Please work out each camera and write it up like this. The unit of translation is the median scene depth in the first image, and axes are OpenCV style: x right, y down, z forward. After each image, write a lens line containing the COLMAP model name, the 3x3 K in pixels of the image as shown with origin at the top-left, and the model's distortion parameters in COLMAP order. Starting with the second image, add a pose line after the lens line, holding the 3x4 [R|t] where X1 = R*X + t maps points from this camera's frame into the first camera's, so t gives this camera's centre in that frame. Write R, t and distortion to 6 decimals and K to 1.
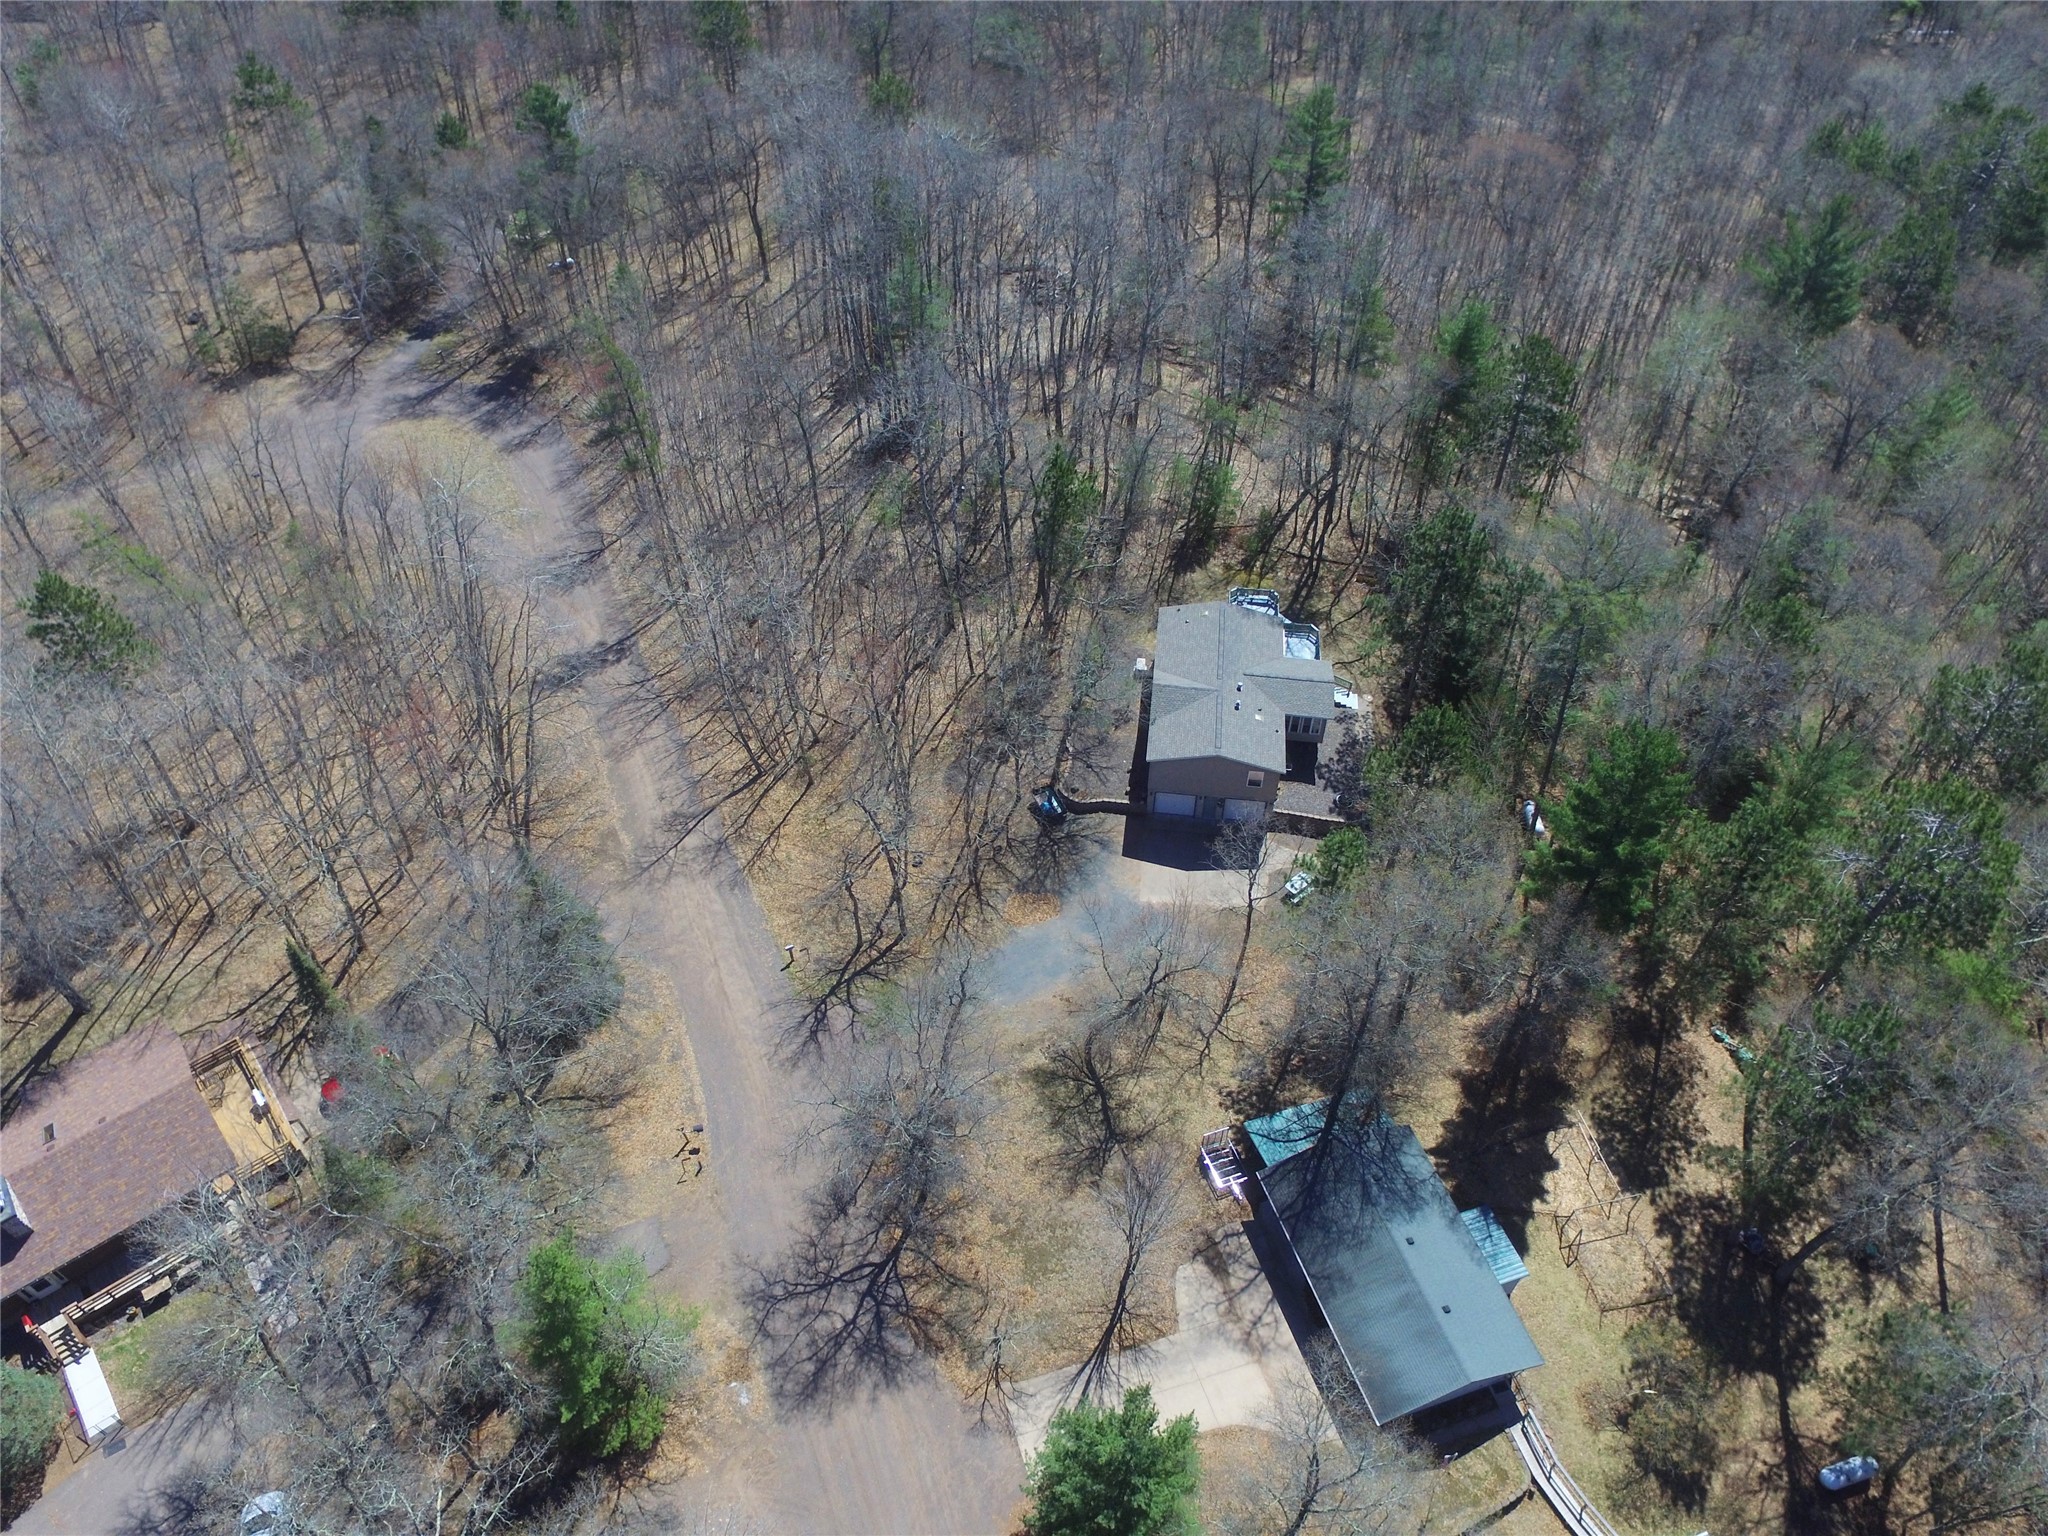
lens RADIAL K [[1396.5, 0, 1024.0], [0, 1396.5, 768.0], [0, 0, 1]] dist [-0.114806, 0.089884]
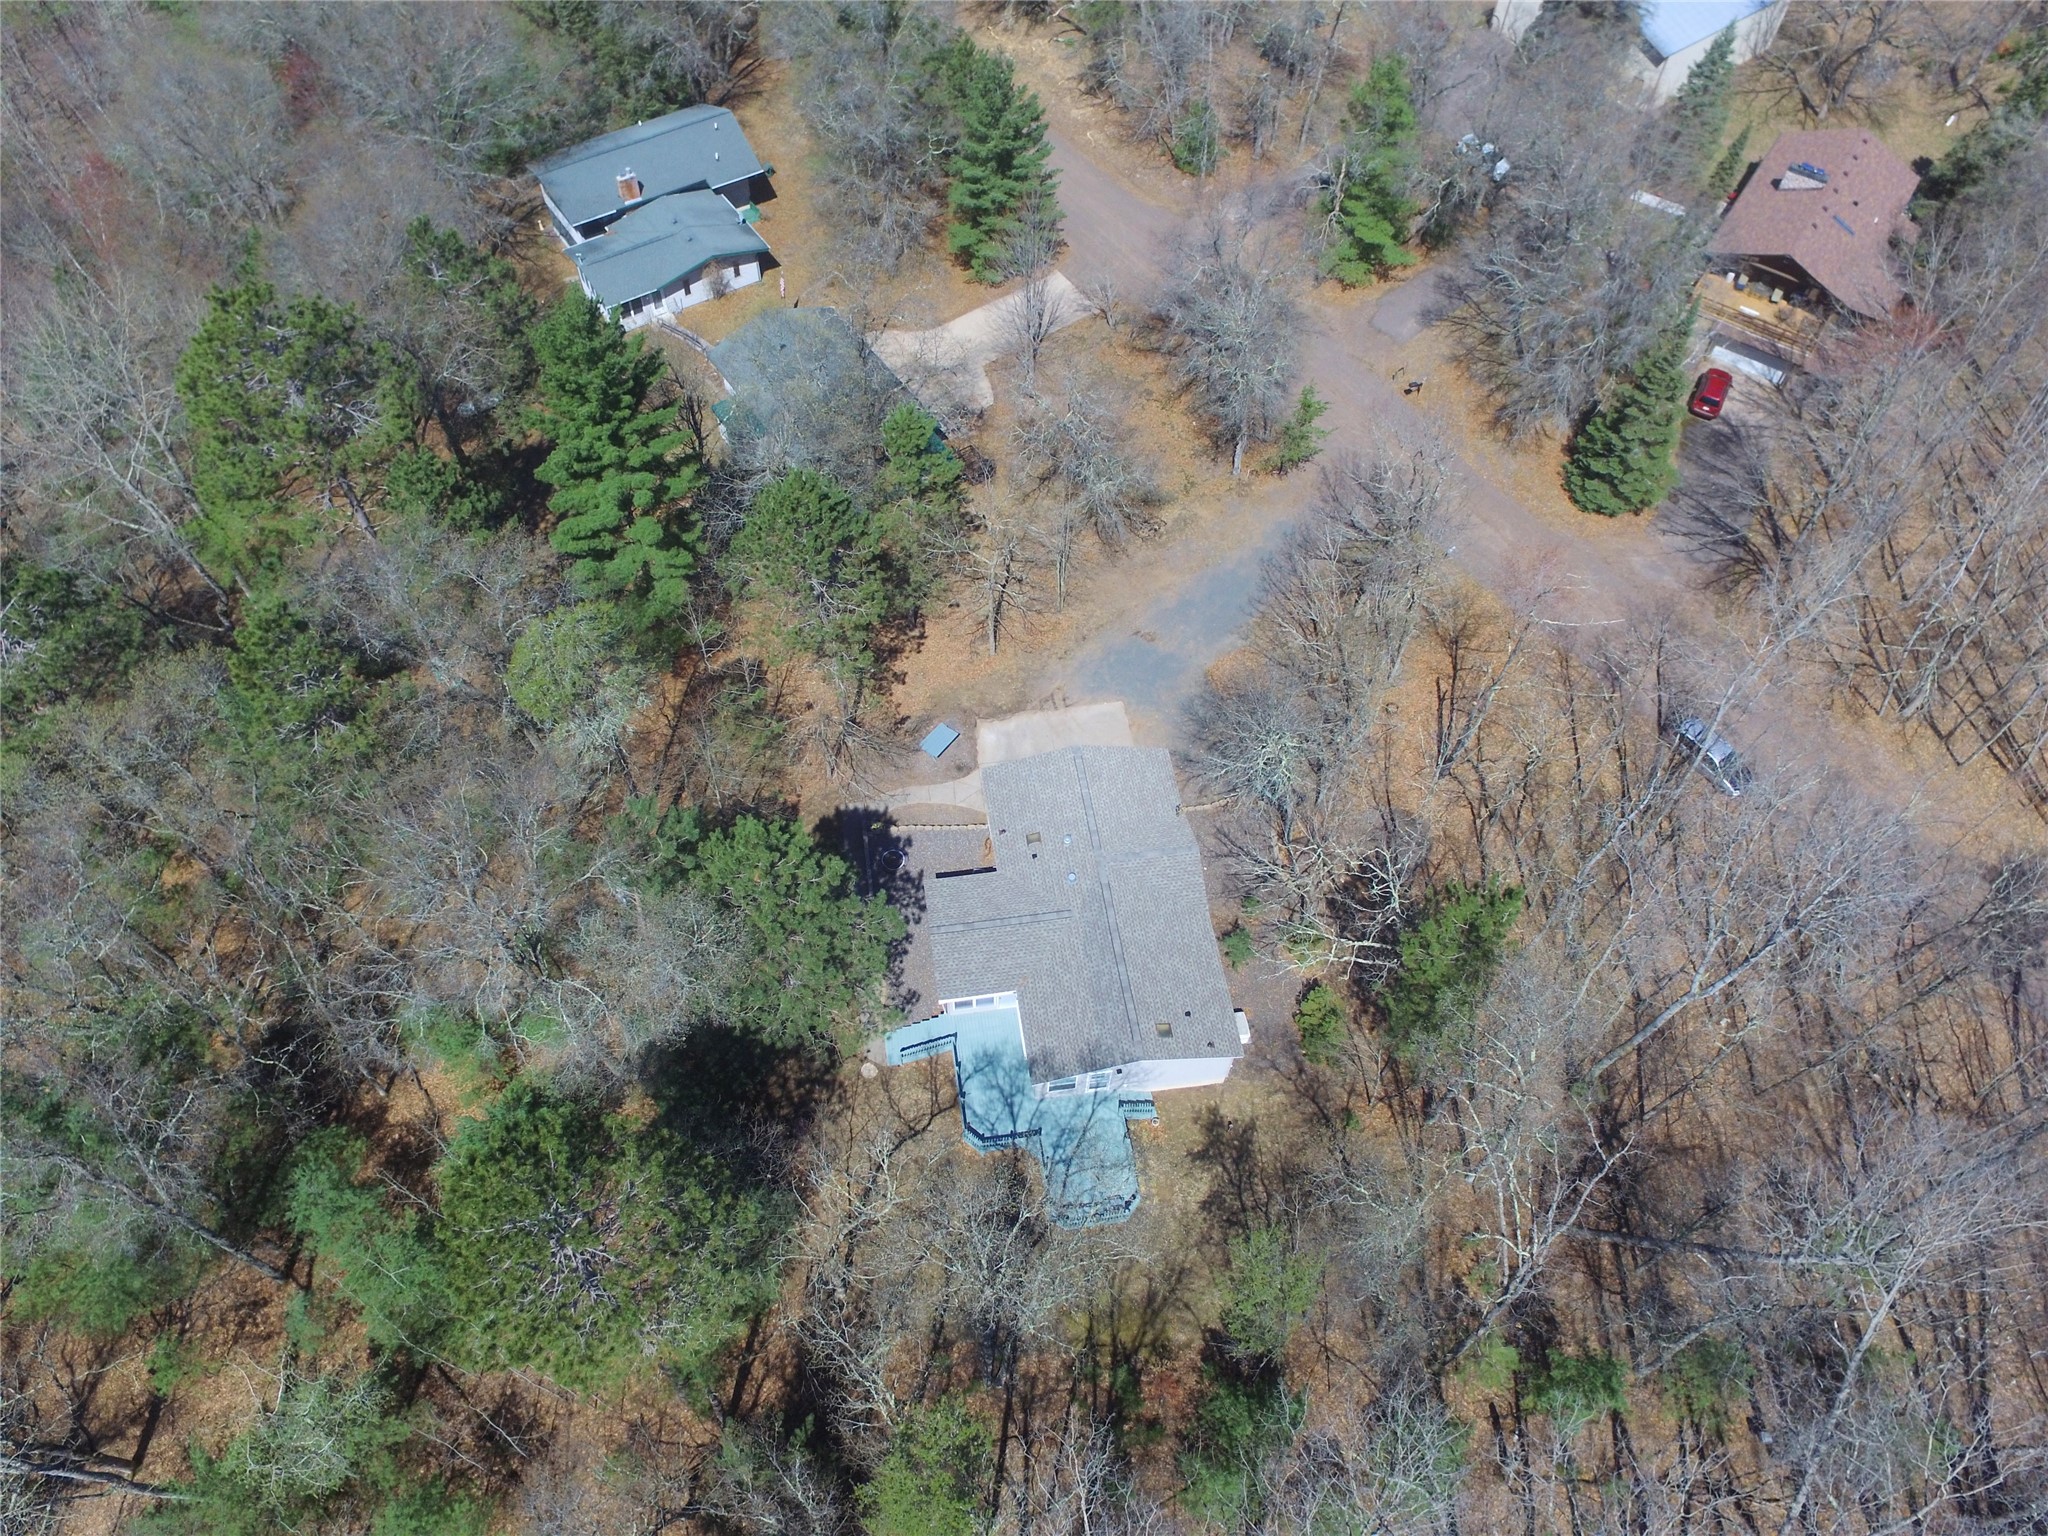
lens RADIAL K [[1396.5, 0, 1024.0], [0, 1396.5, 768.0], [0, 0, 1]] dist [-0.114806, 0.089884]
pose [[-0.964404, 0.198488, -0.174721, 0.343534], [-0.207877, -0.160691, 0.964866, -0.827510], [0.163438, 0.966841, 0.196232, 0.999048]]
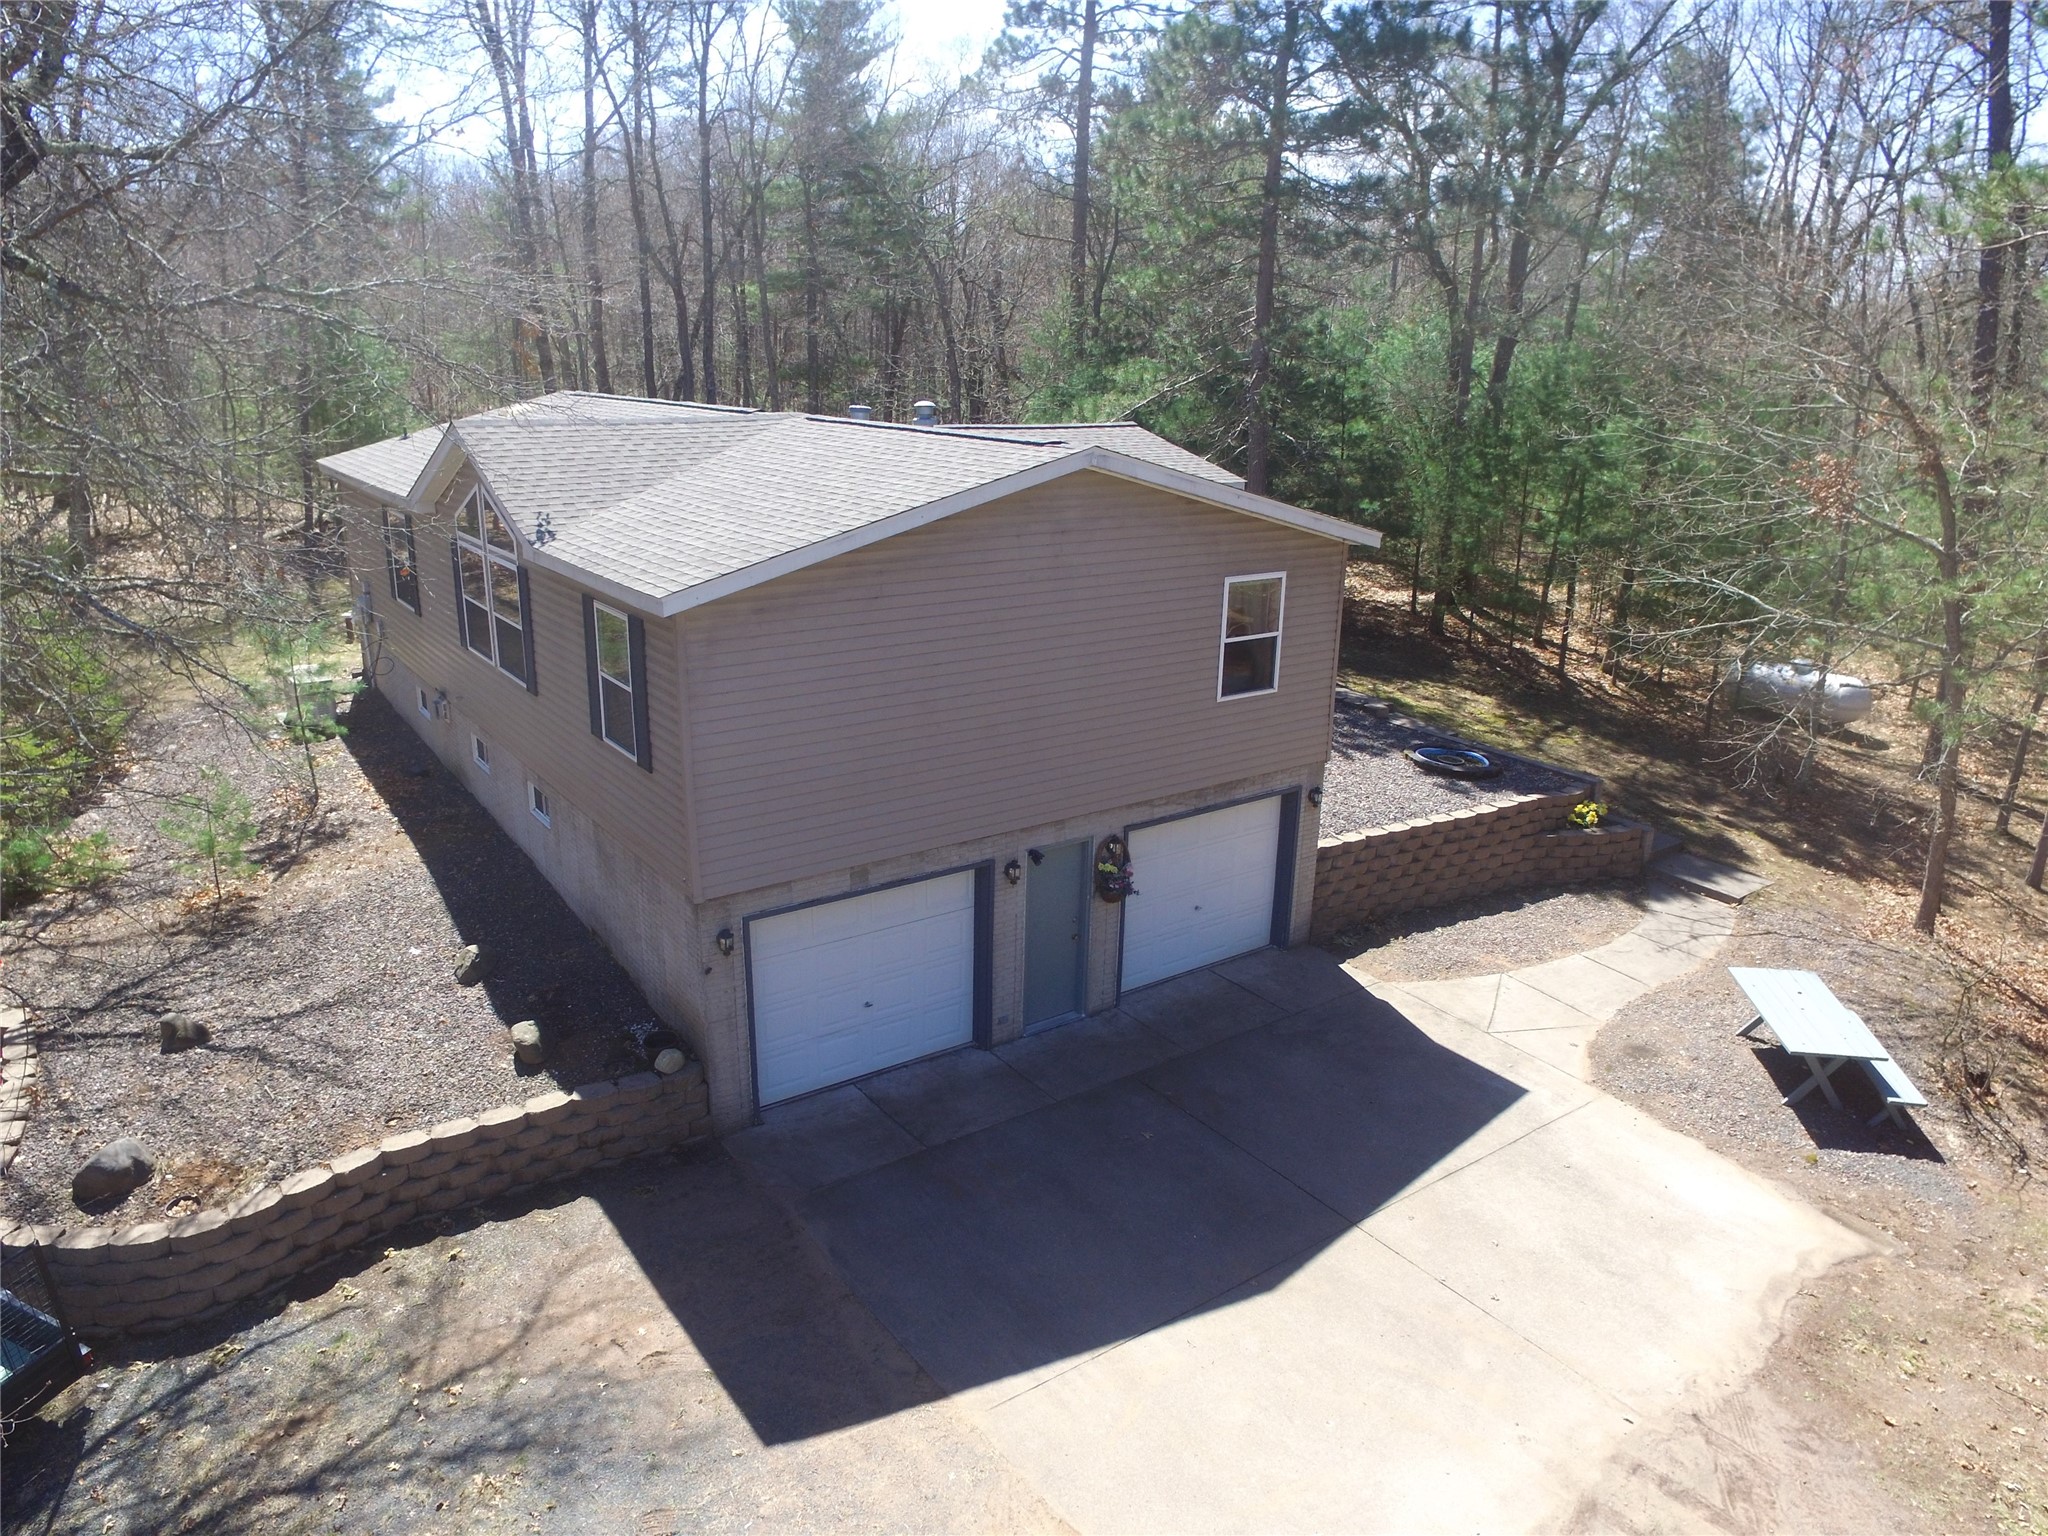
lens RADIAL K [[1396.5, 0, 1024.0], [0, 1396.5, 768.0], [0, 0, 1]] dist [-0.114806, 0.089884]
pose [[0.734835, -0.225876, 0.639529, 0.035050], [0.477270, 0.842162, -0.250951, 0.064051], [-0.481903, 0.489636, 0.726654, 1.057691]]
